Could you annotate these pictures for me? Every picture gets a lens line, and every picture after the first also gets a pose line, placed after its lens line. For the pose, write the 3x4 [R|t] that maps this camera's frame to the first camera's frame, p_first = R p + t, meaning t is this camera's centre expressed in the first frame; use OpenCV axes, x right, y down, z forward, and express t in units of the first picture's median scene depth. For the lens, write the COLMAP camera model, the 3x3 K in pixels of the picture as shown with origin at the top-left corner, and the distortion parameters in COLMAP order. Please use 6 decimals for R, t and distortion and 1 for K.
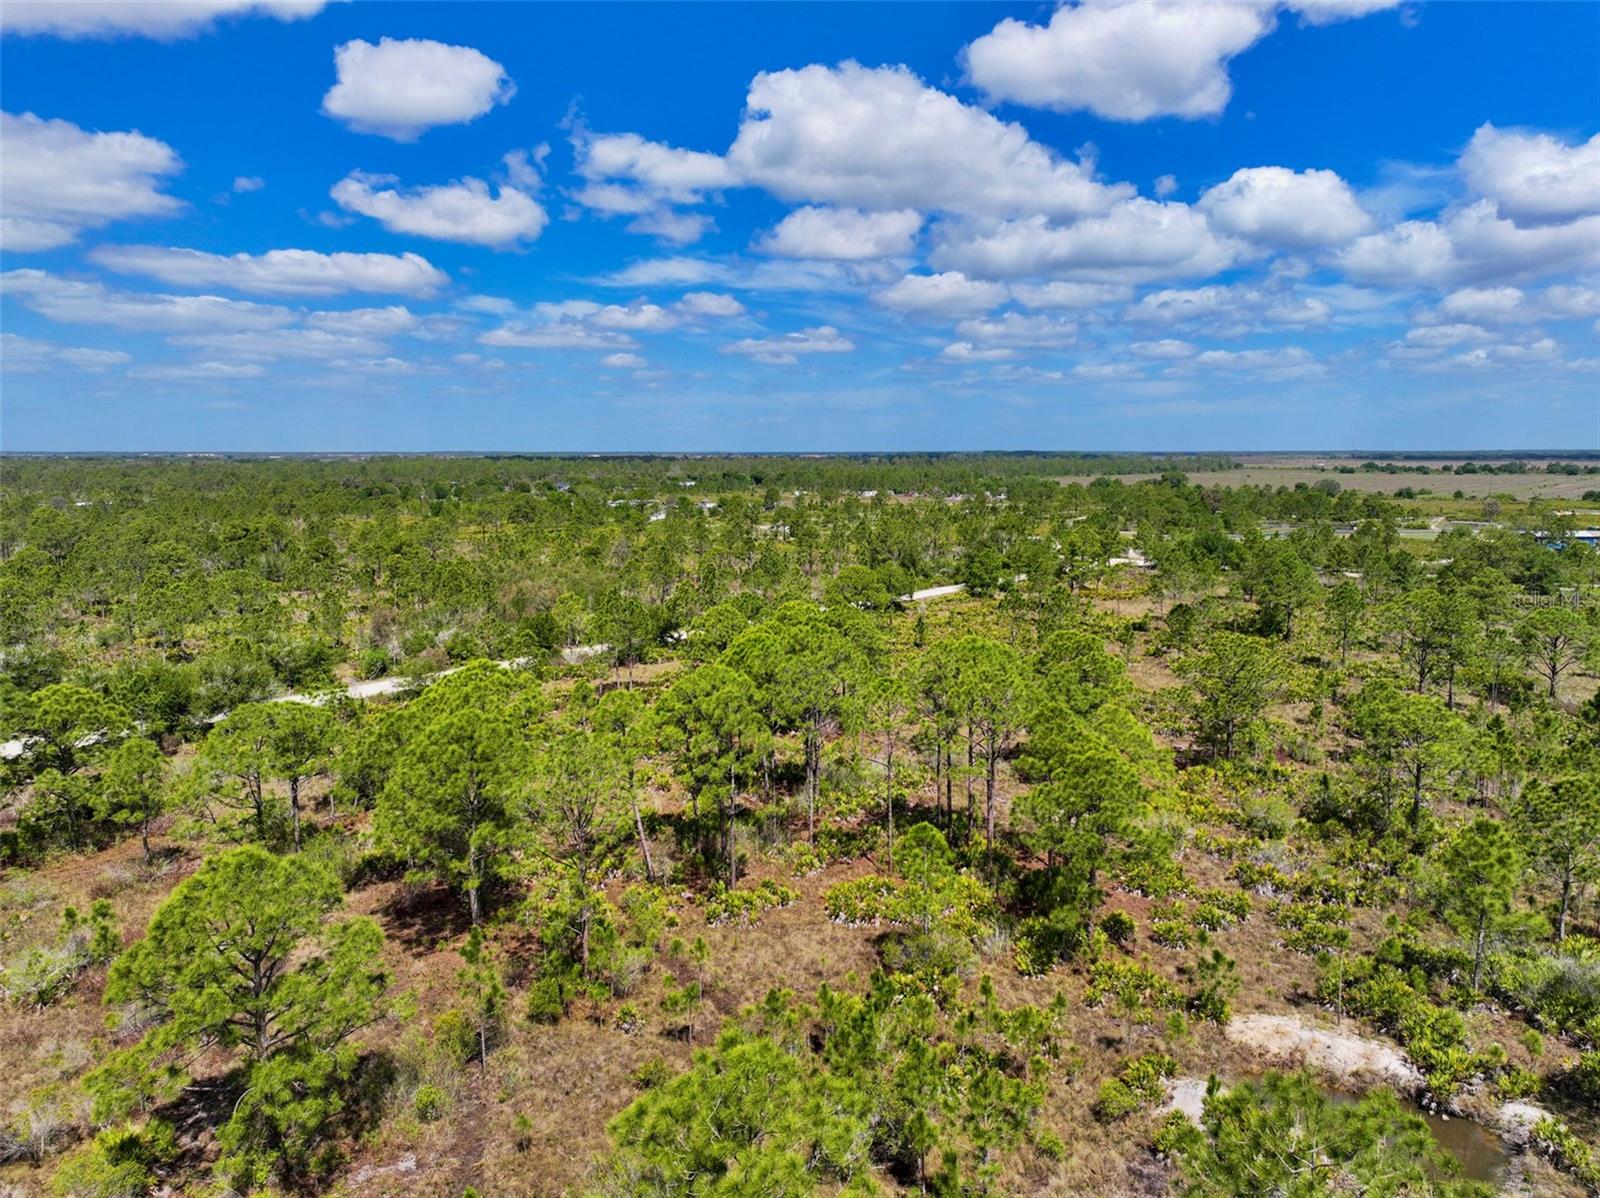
lens RADIAL K [[1122.1, 0, 804.8], [0, 1122.1, 592.9], [0, 0, 1]] dist [0.001634, 0.014741]
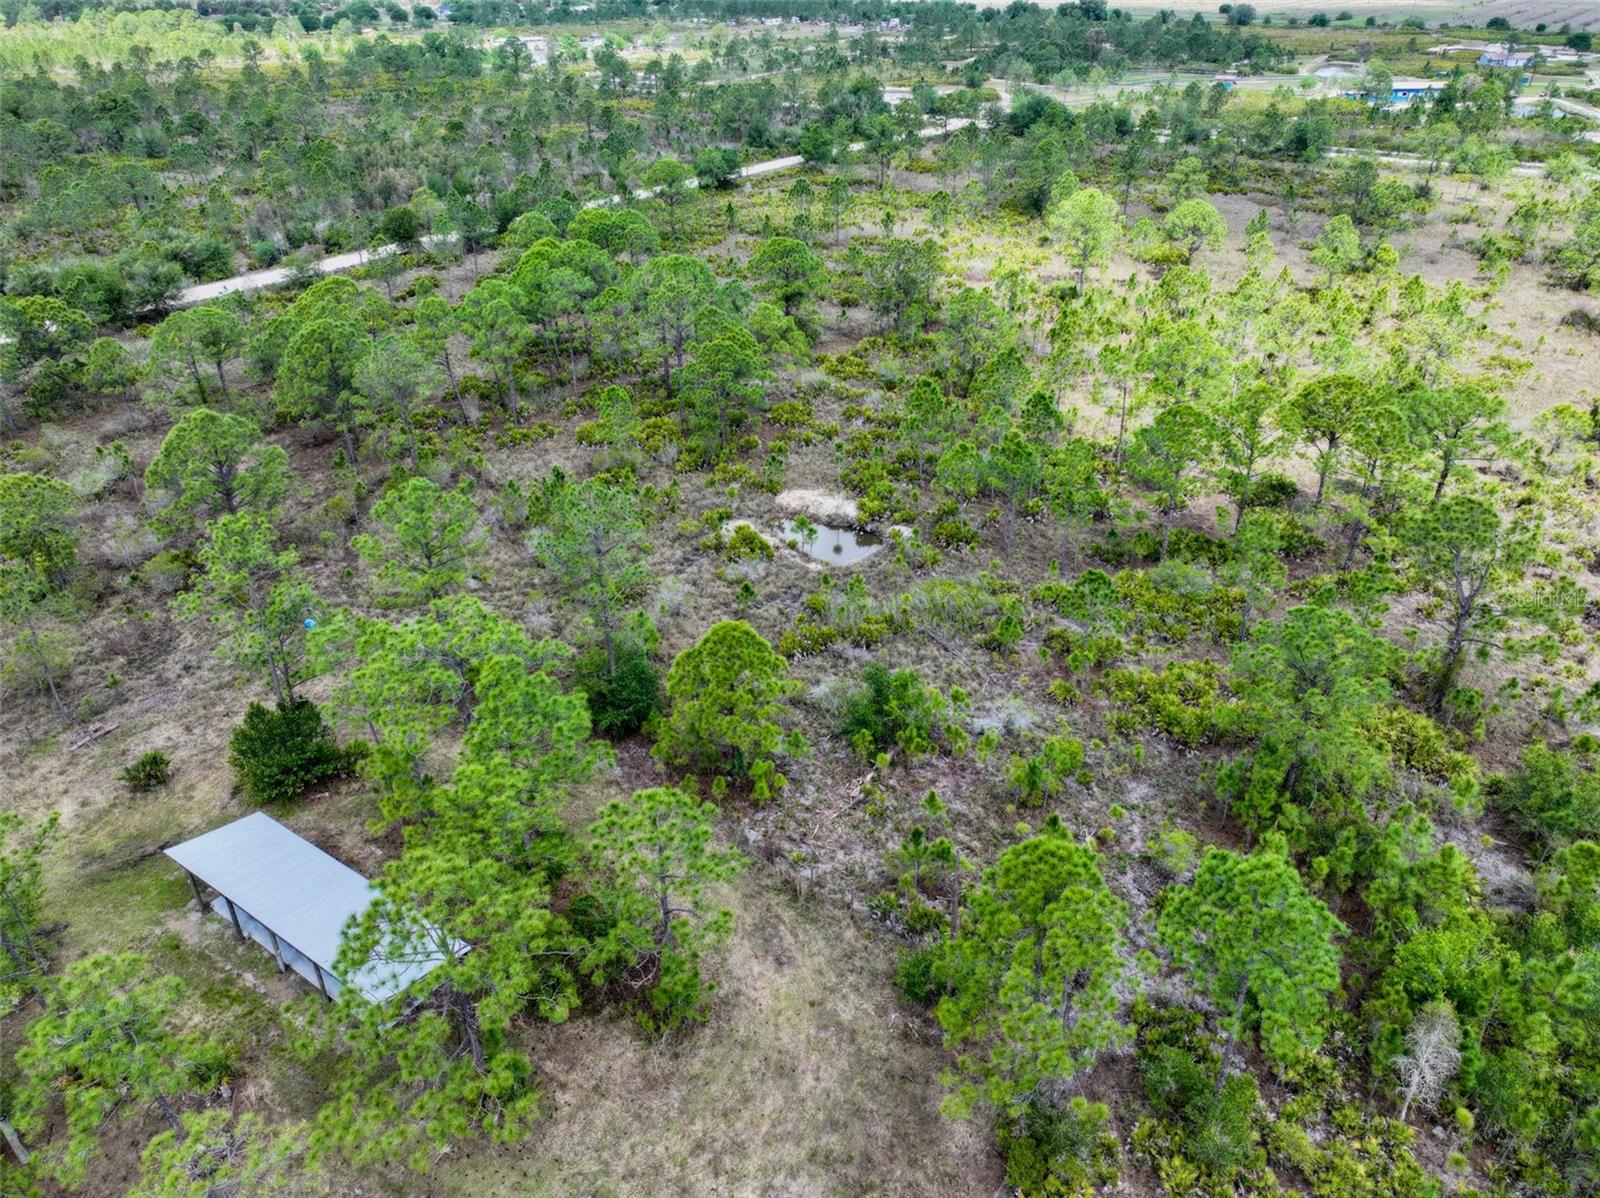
lens RADIAL K [[1122.1, 0, 804.8], [0, 1122.1, 592.9], [0, 0, 1]] dist [0.001634, 0.014741]
pose [[0.998531, -0.028334, 0.046185, 0.173184], [0.008086, 0.920758, 0.390049, -0.090892], [-0.053577, -0.389103, 0.919635, -0.376899]]
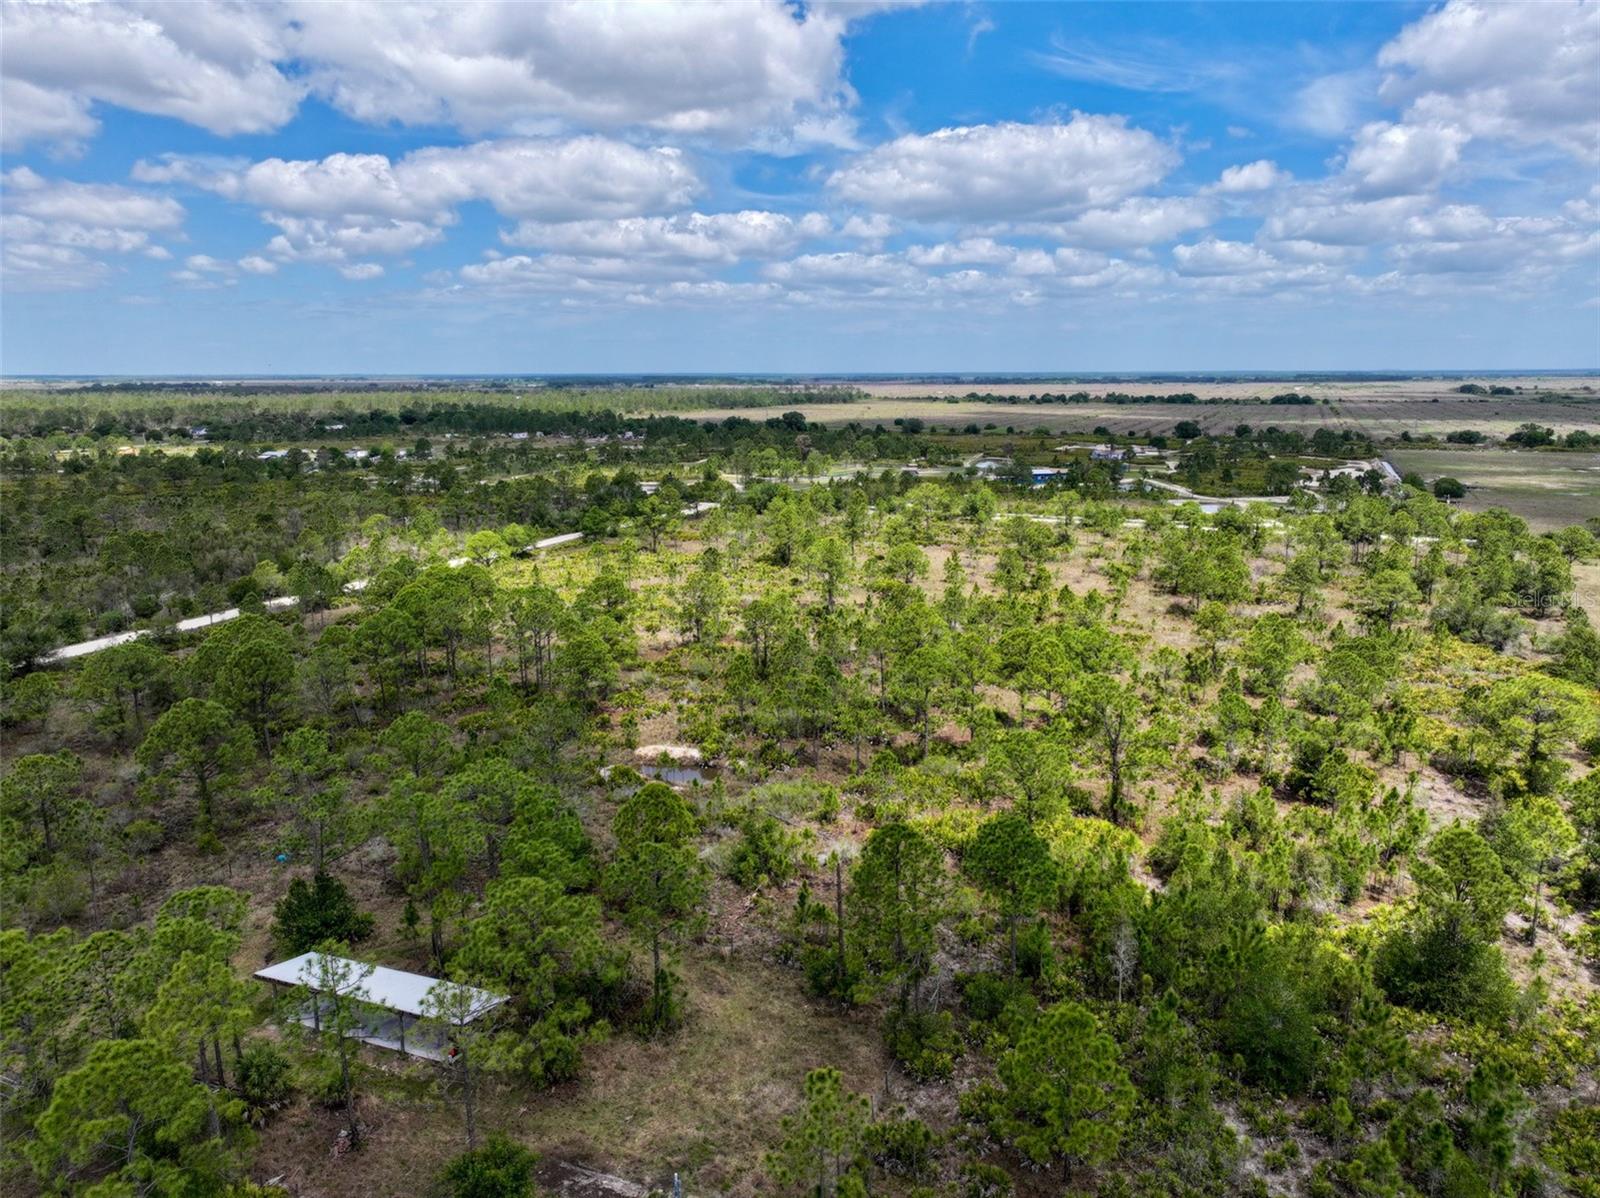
lens RADIAL K [[1122.1, 0, 804.8], [0, 1122.1, 592.9], [0, 0, 1]] dist [0.001634, 0.014741]
pose [[0.957211, -0.057797, 0.283562, 0.037264], [0.038237, 0.996522, 0.074040, -0.051299], [-0.286855, -0.060029, 0.956091, -0.680764]]
